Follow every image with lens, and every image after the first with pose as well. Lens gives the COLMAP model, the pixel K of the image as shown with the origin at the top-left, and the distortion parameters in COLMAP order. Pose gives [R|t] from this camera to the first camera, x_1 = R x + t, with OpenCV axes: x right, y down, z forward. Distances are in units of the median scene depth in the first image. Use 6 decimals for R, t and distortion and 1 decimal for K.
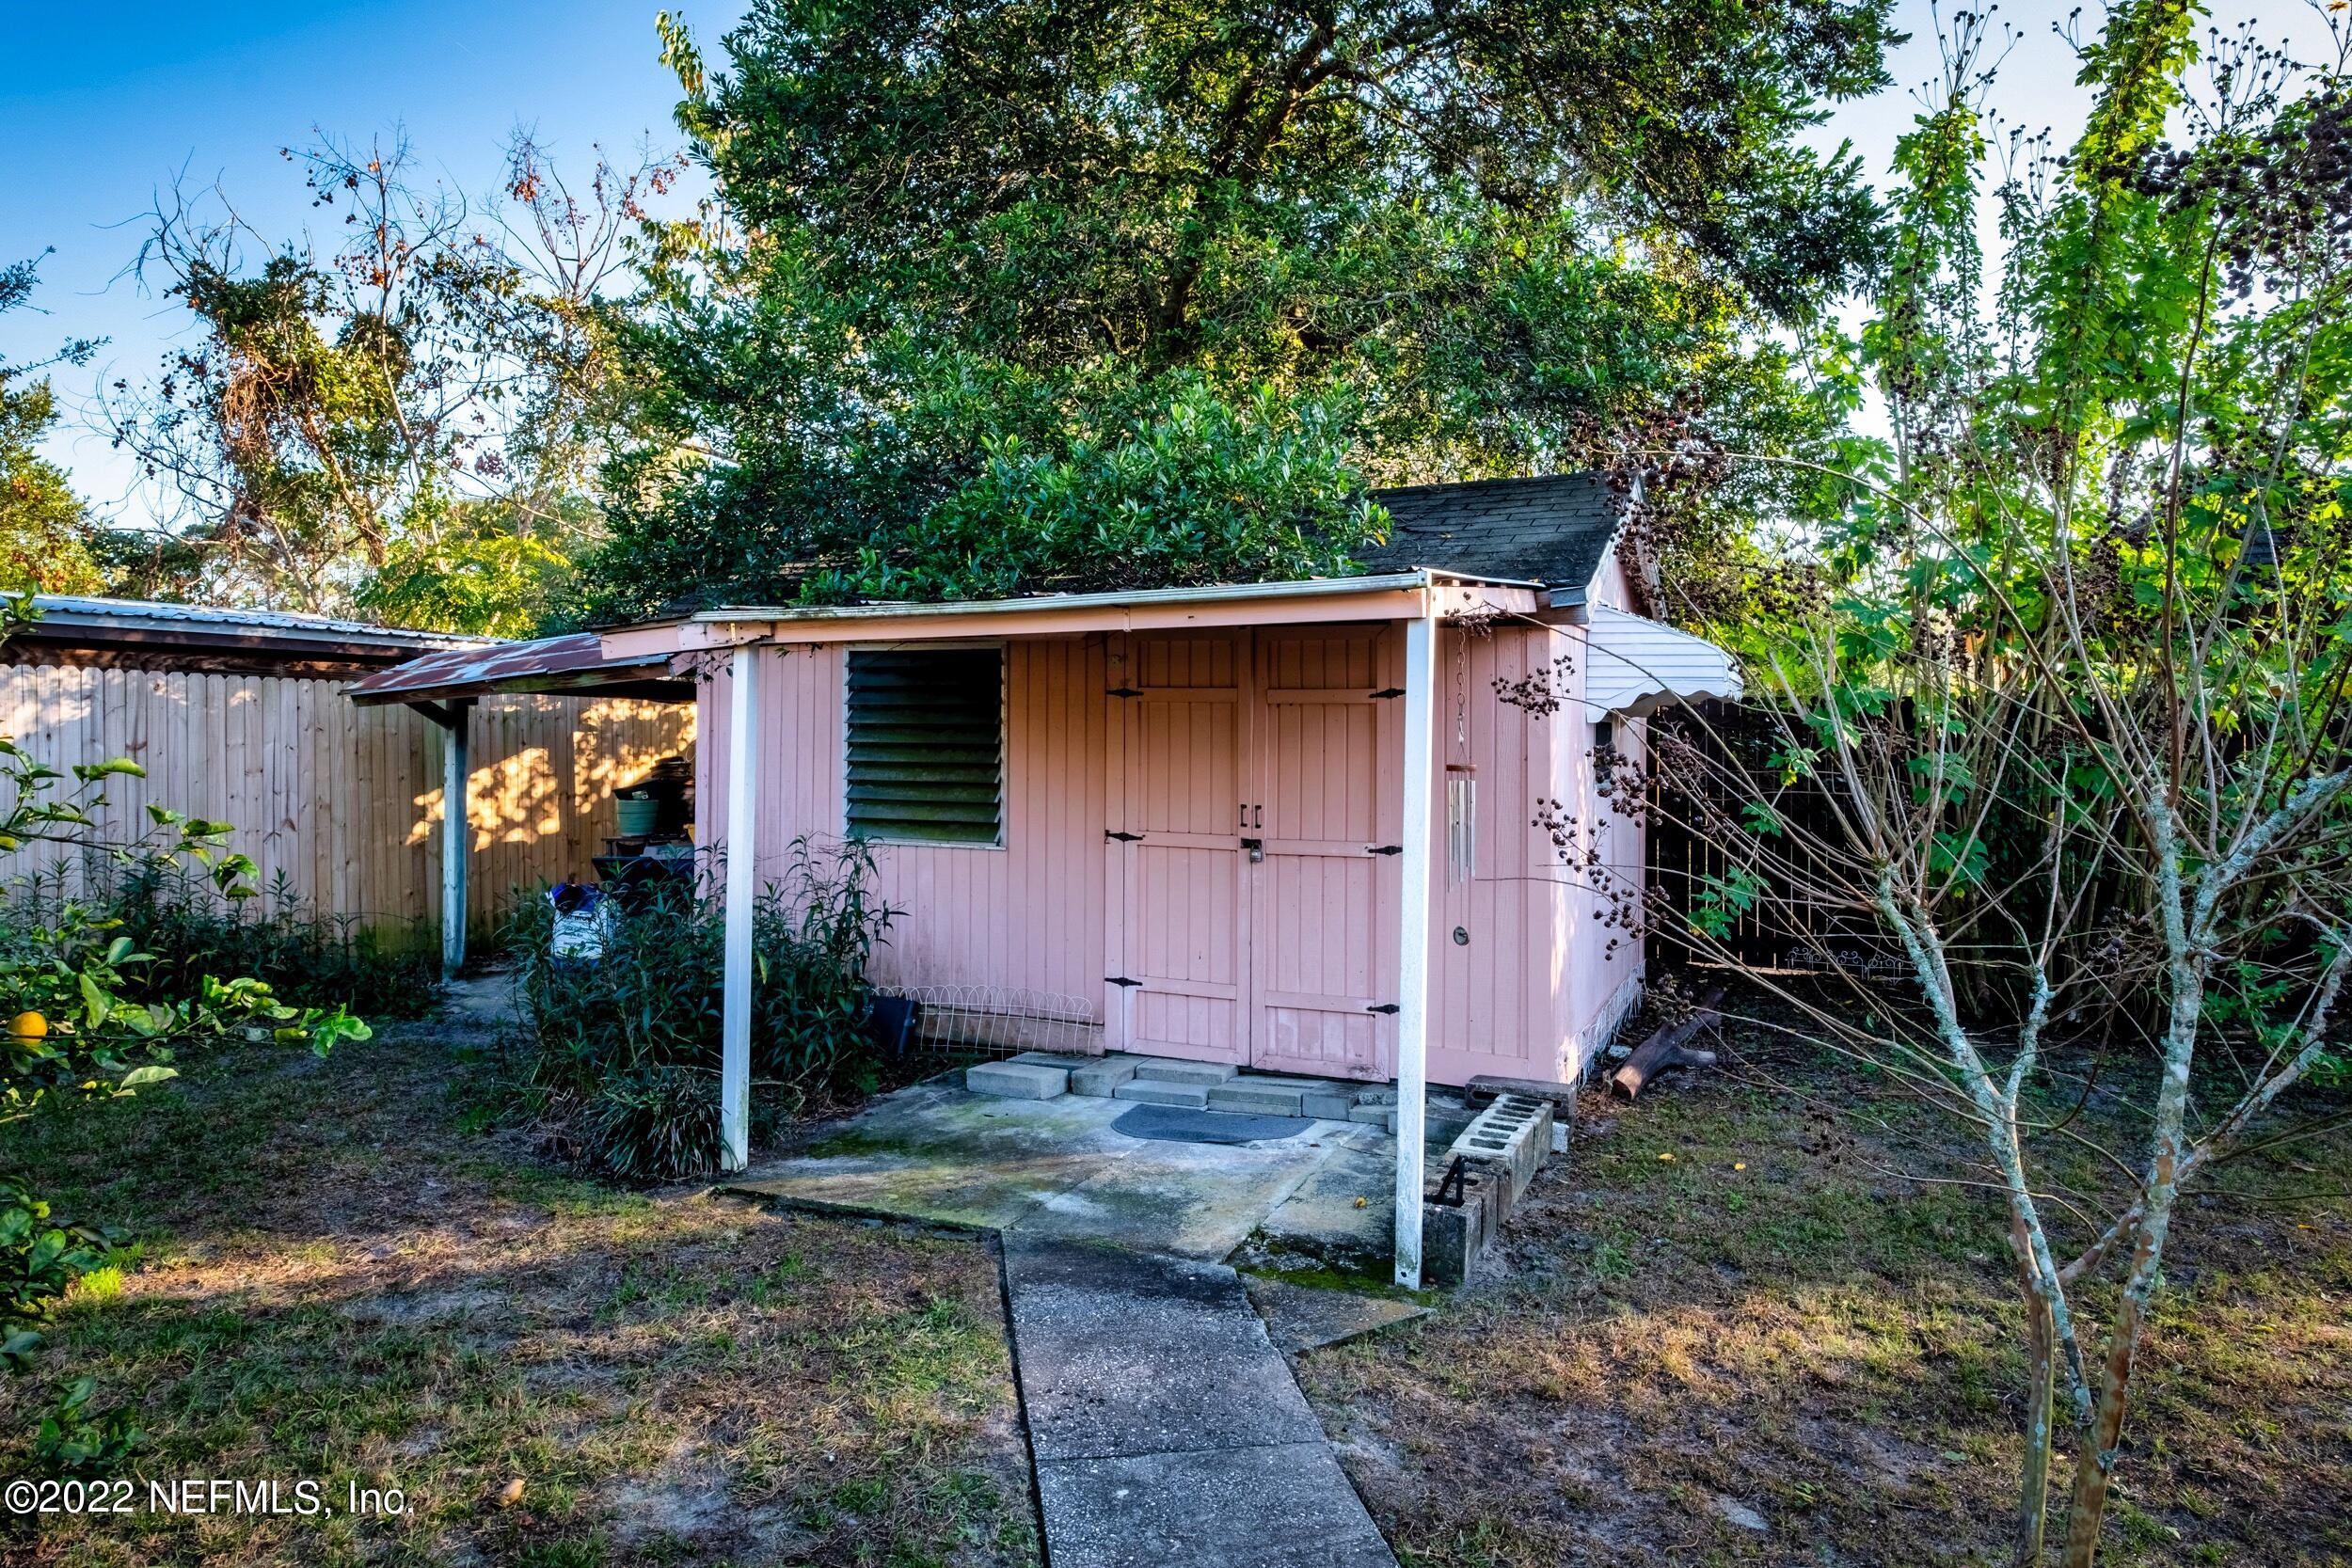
lens RADIAL K [[1434.1, 0, 1176.0], [0, 1434.1, 784.0], [0, 0, 1]] dist [-0.001219, -0.000329]
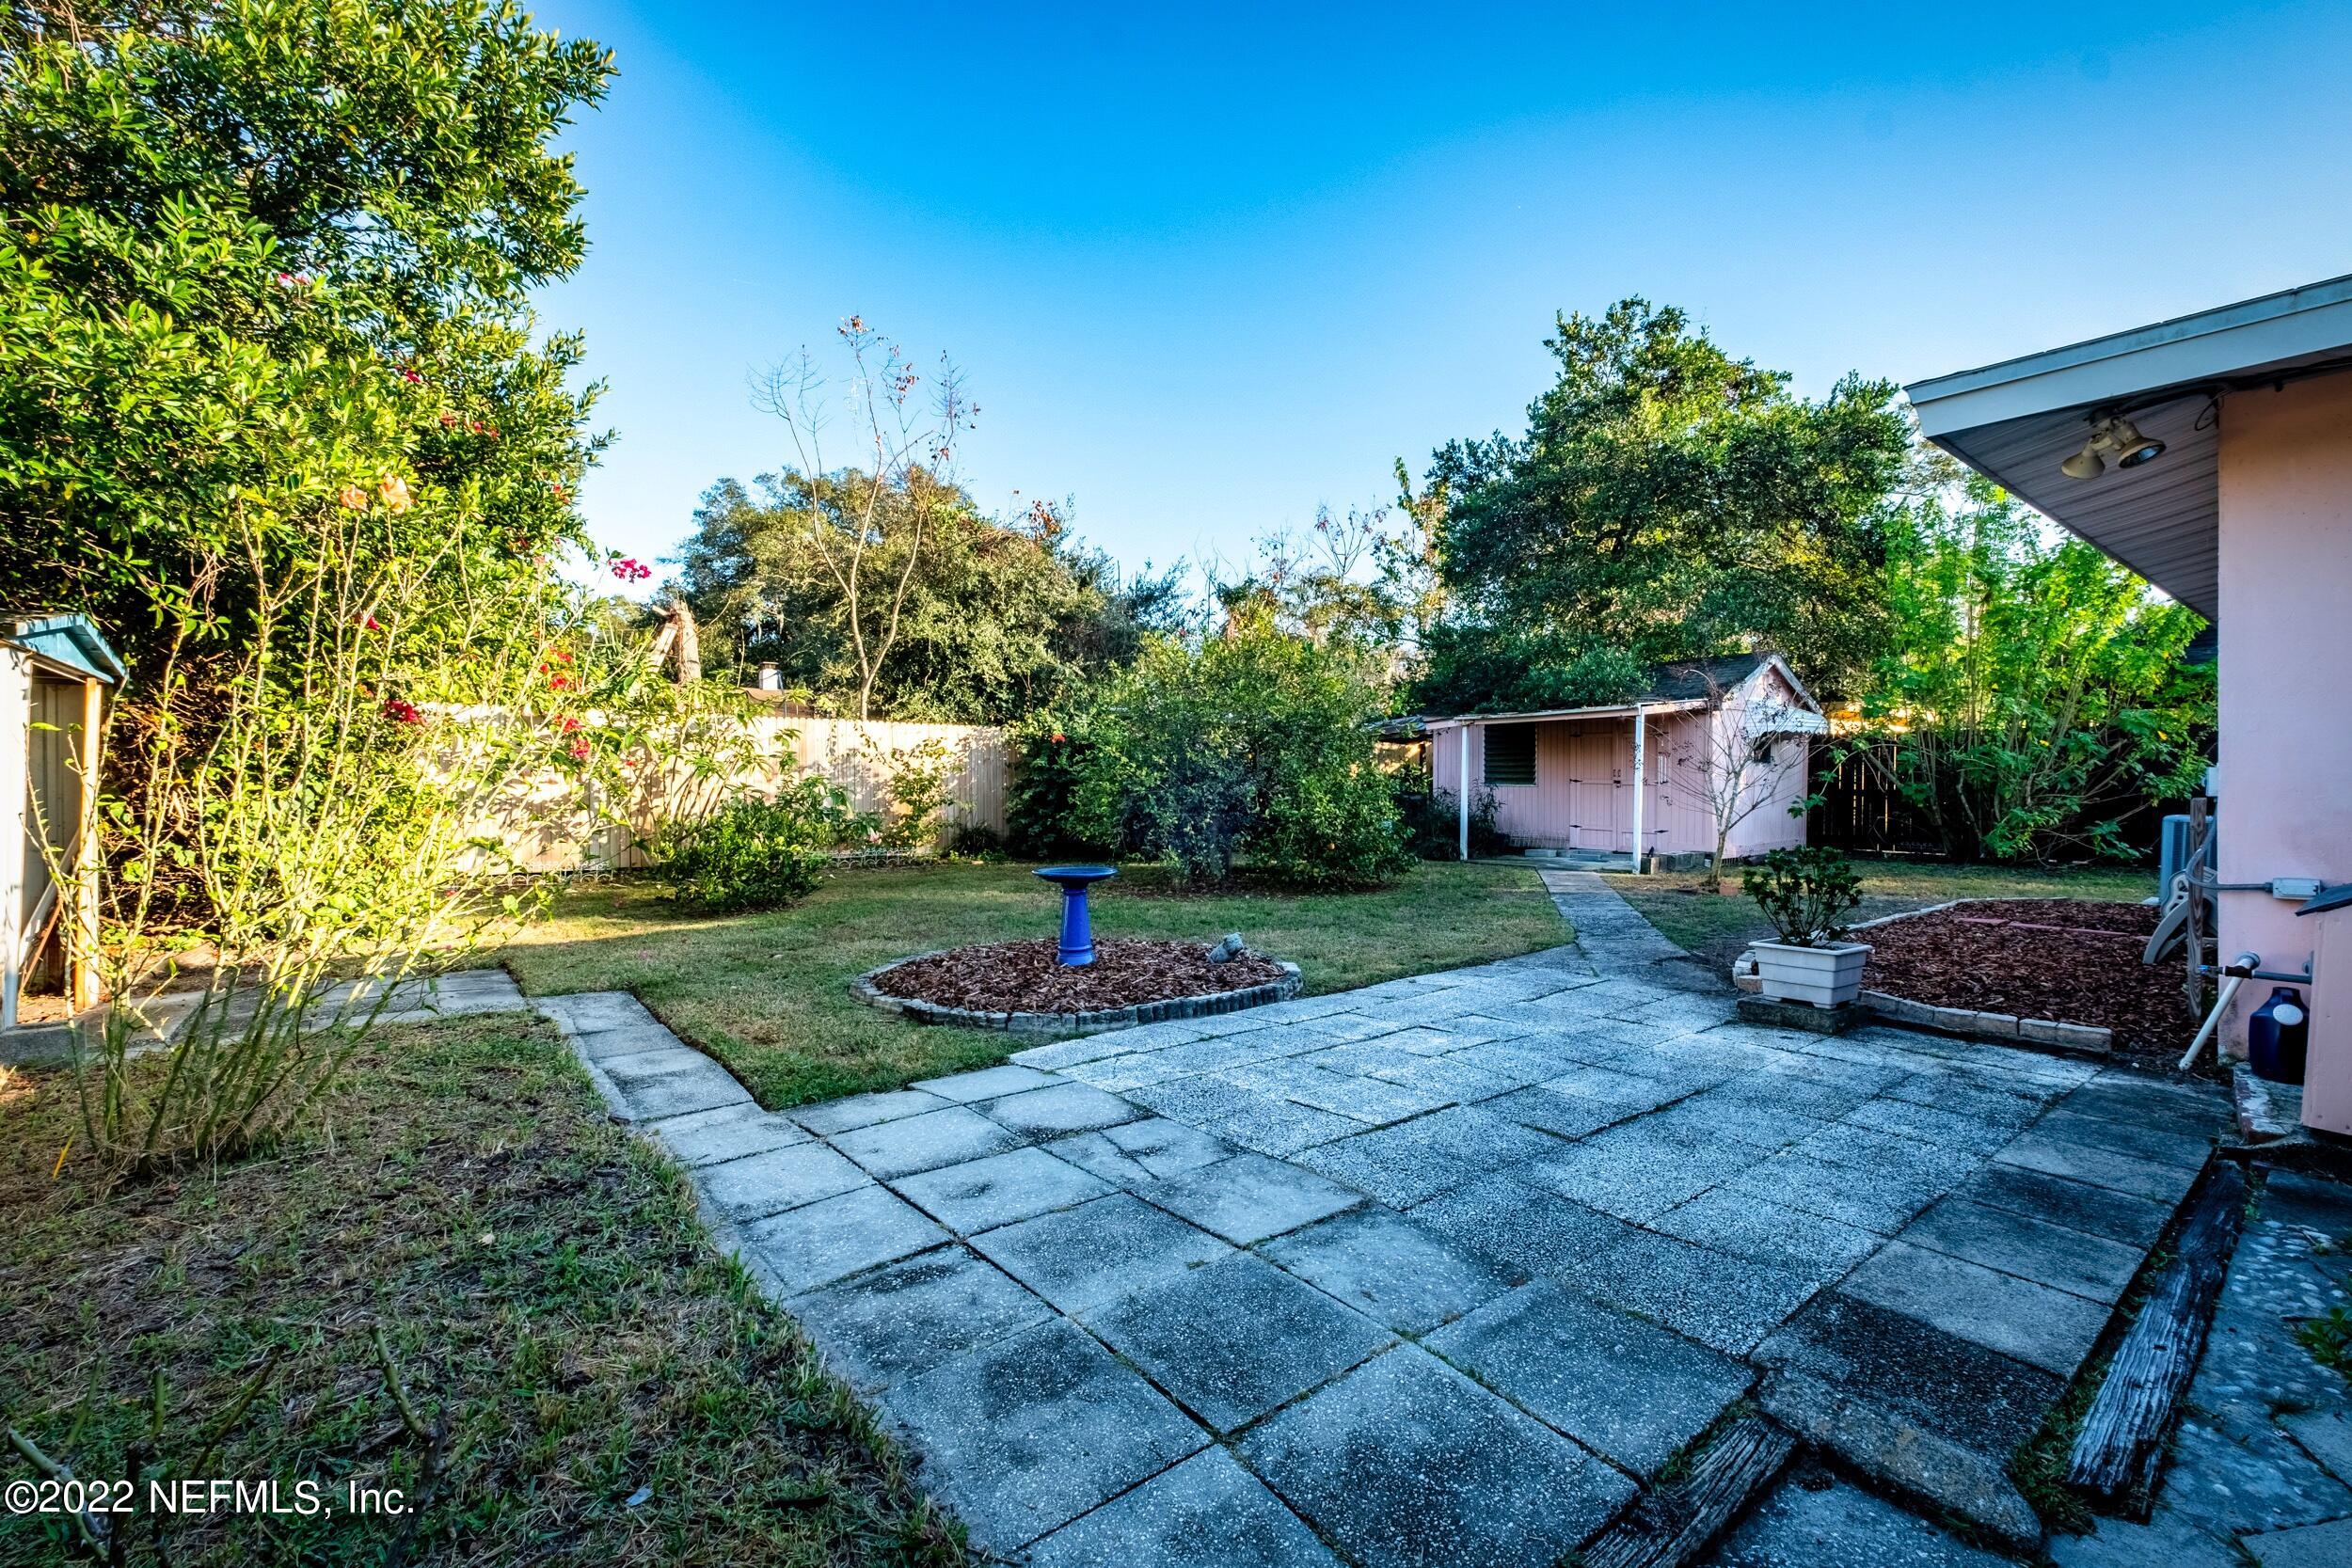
lens RADIAL K [[1020.7, 0, 1169.1], [0, 1020.7, 735.0], [0, 0, 1]] dist [0.000605, -0.000035]
pose [[0.888535, -0.022752, -0.458243, 0.192852], [-0.005295, 0.998195, -0.059827, 0.069309], [0.458777, 0.055585, 0.886811, -1.365318]]
